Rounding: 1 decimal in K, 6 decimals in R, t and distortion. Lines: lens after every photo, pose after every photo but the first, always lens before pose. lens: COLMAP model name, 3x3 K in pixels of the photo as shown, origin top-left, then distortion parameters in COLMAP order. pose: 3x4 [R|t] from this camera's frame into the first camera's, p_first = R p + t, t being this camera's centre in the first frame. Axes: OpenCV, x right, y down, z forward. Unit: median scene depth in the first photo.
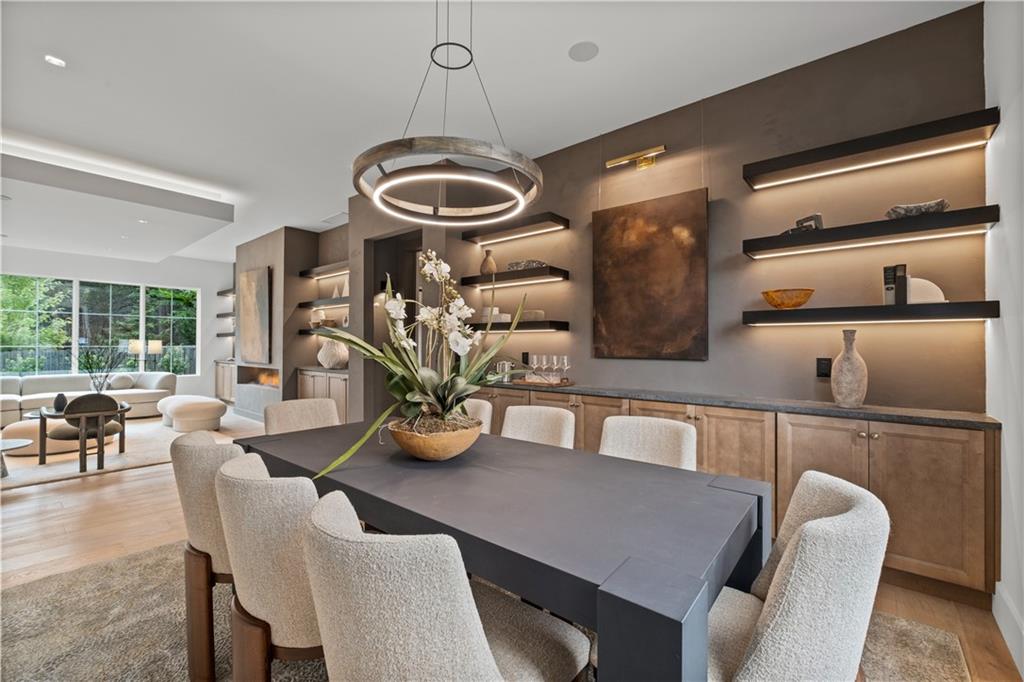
lens RADIAL K [[431.4, 0, 505.6], [0, 431.4, 341.2], [0, 0, 1]] dist [-0.000969, -0.000059]
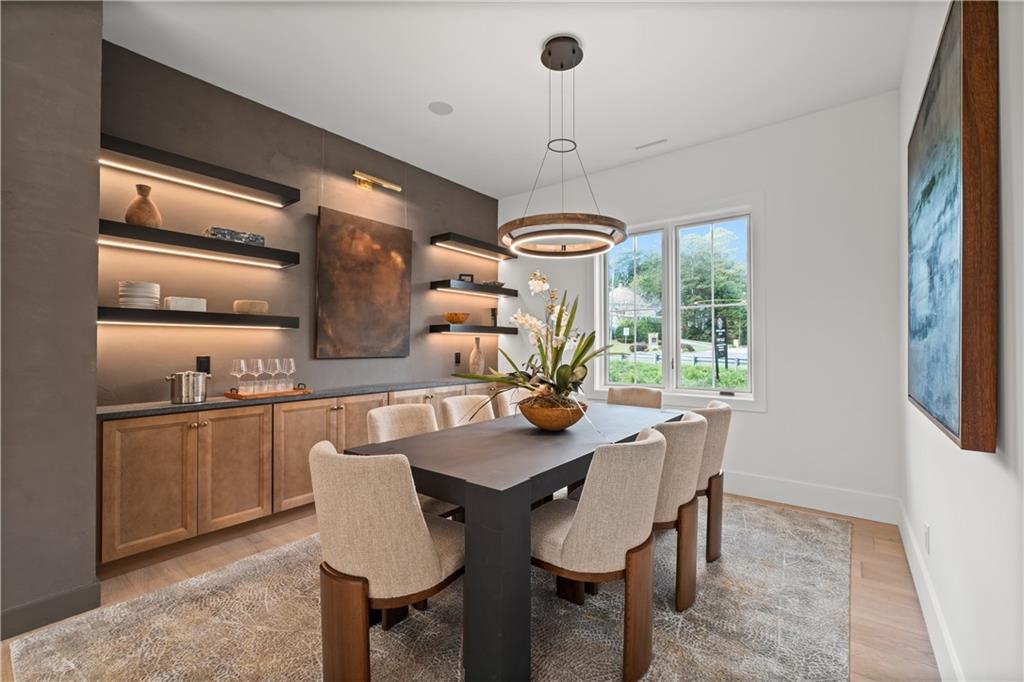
lens RADIAL K [[431.4, 0, 506.6], [0, 431.4, 343.7], [0, 0, 1]] dist [-0.000969, -0.000059]
pose [[-0.028212, 0.004650, 0.999591, -0.822035], [-0.004744, 0.999977, -0.004786, 0.007399], [-0.999591, -0.004877, -0.028189, 0.664263]]
